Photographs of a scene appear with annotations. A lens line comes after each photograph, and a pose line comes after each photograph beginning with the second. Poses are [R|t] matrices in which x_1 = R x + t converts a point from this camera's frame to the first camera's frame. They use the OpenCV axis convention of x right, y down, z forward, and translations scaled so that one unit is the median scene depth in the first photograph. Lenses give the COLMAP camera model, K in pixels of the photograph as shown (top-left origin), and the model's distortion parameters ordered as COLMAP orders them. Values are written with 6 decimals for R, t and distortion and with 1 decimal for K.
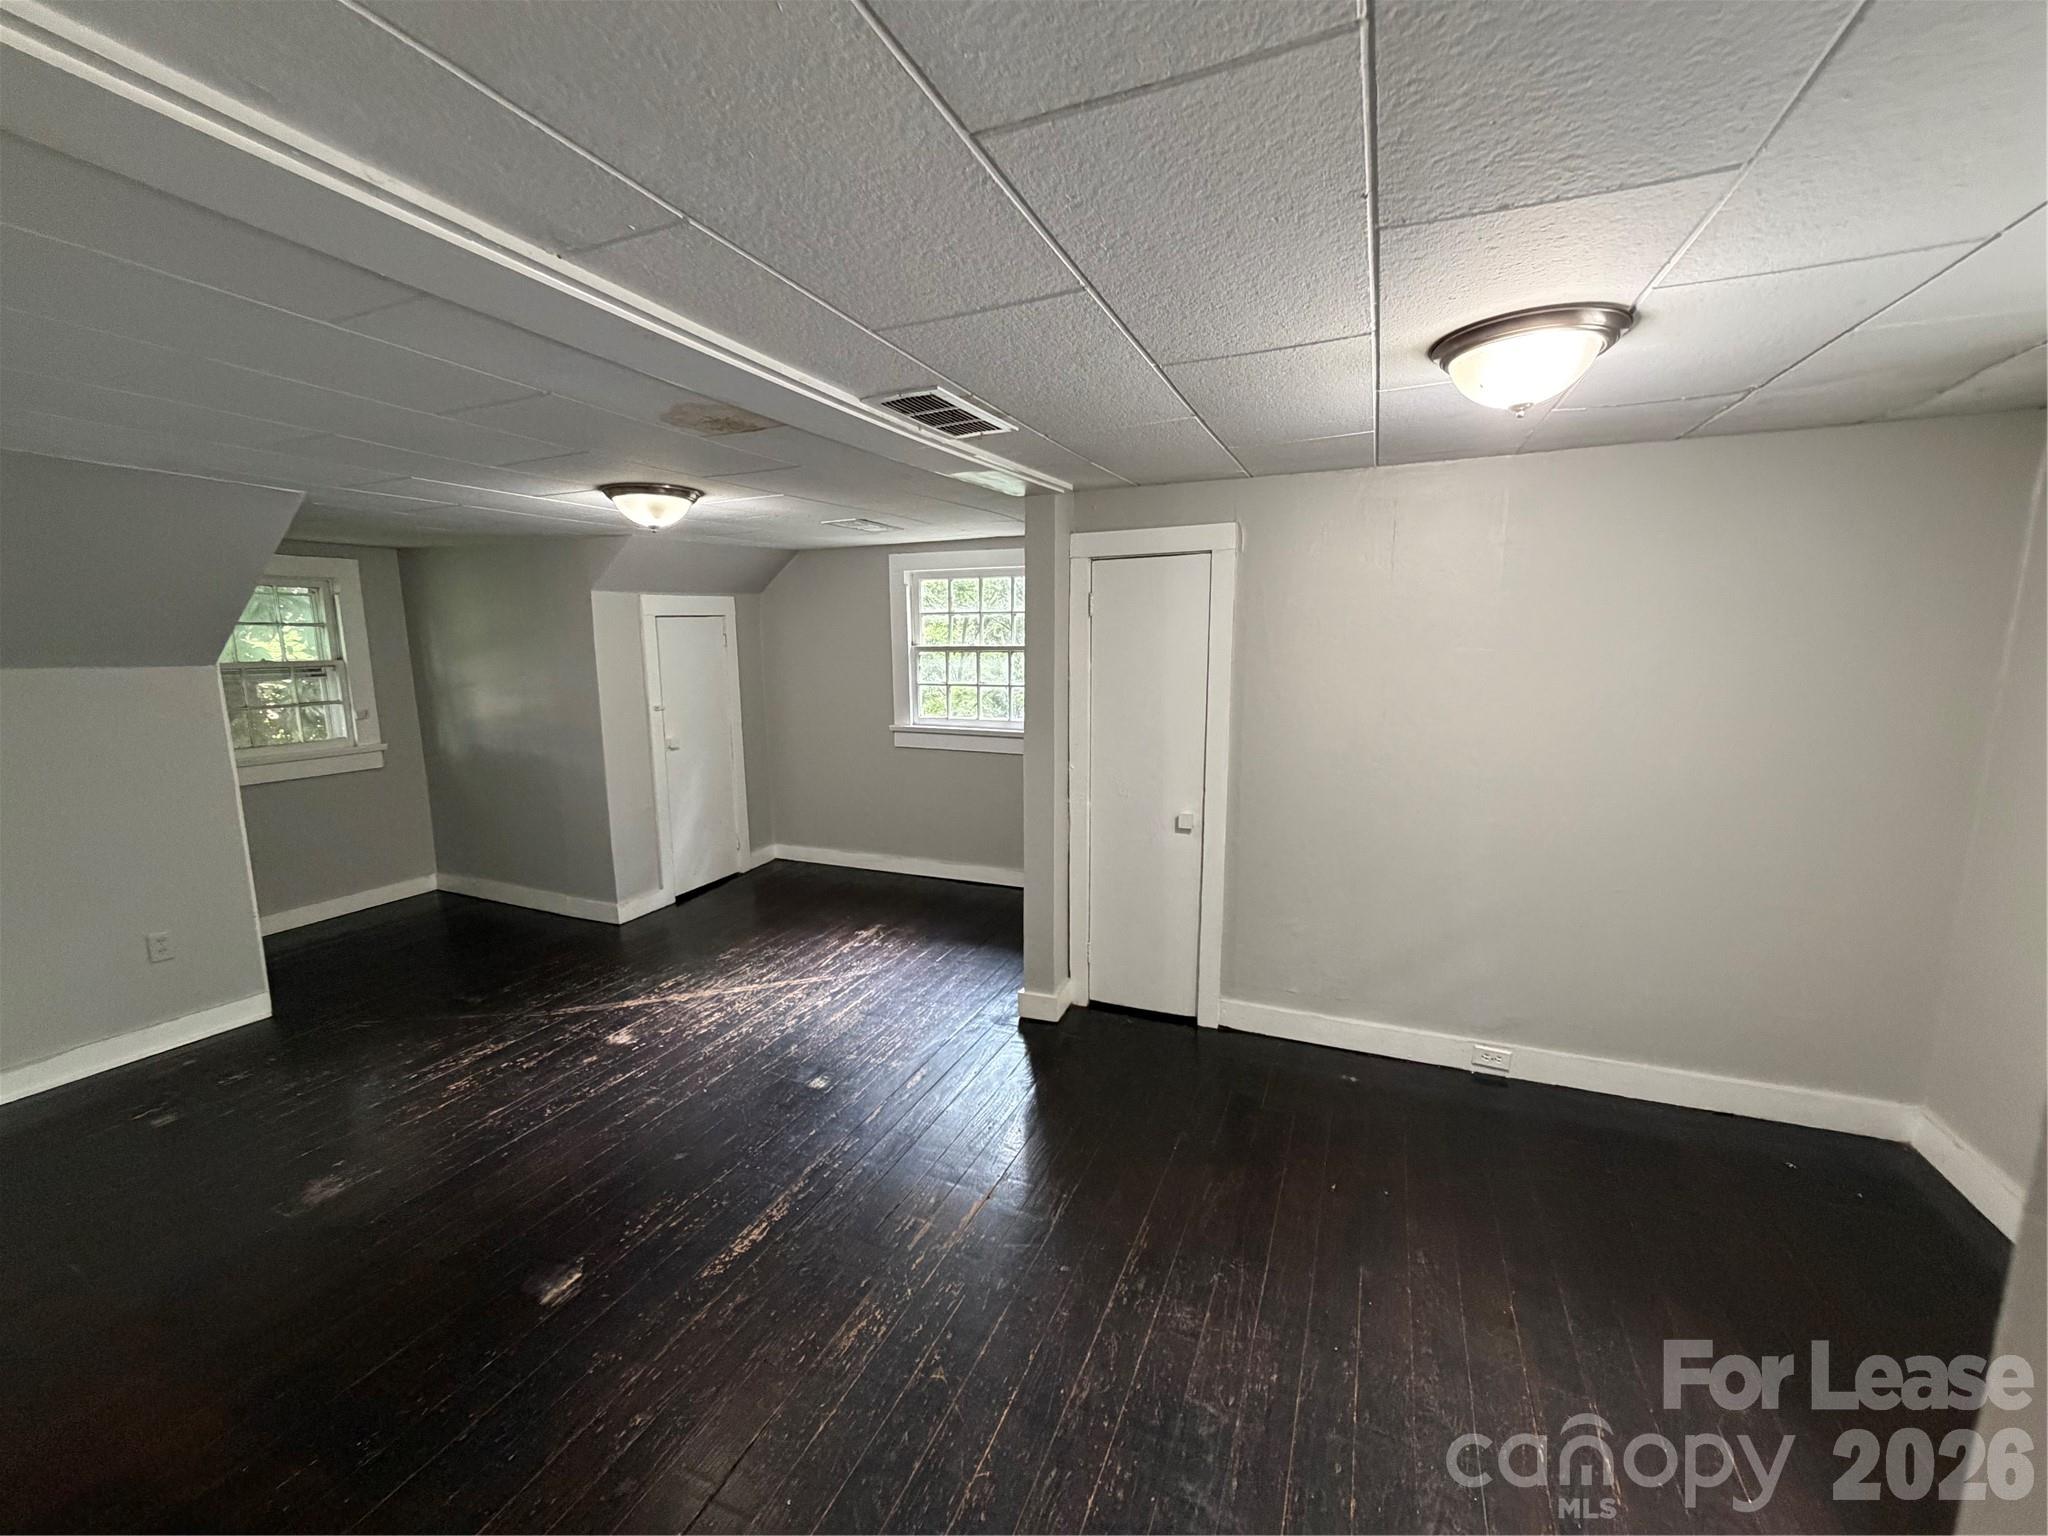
lens RADIAL K [[819.4, 0, 1025.4], [0, 819.4, 769.0], [0, 0, 1]] dist [0.003750, 0.000245]
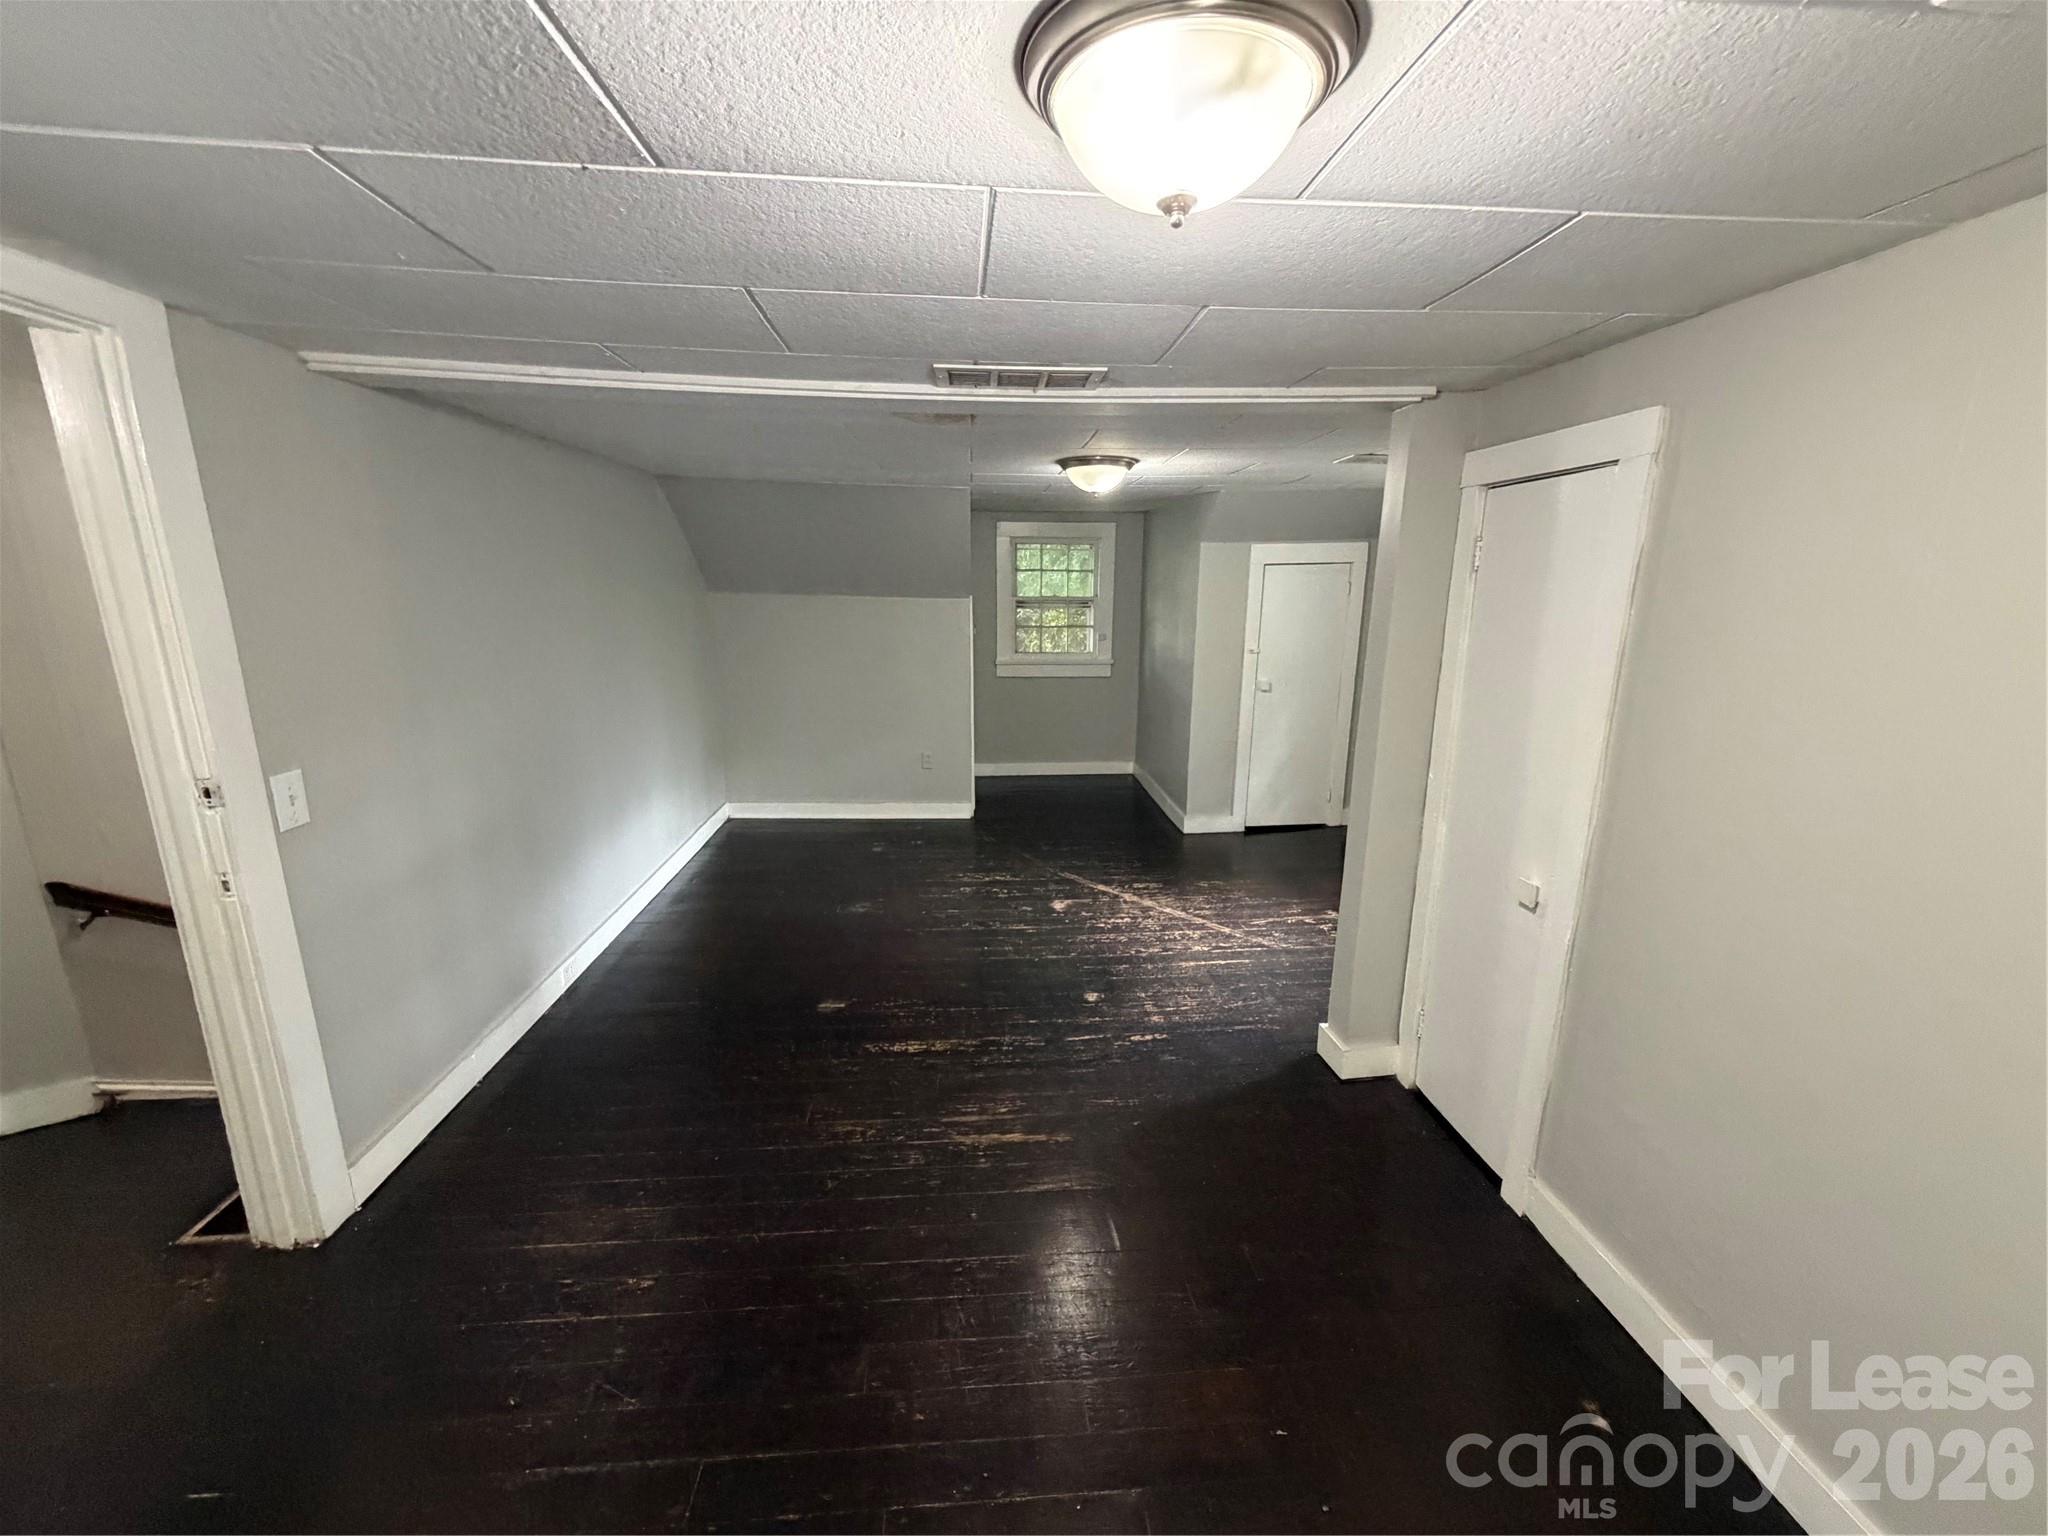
lens RADIAL K [[819.4, 0, 1030.7], [0, 819.4, 769.2], [0, 0, 1]] dist [0.003750, 0.000245]
pose [[0.476802, 0.212847, -0.852852, 0.467940], [-0.151790, 0.975602, 0.158621, -0.063788], [0.865806, 0.053823, 0.497476, 0.286820]]
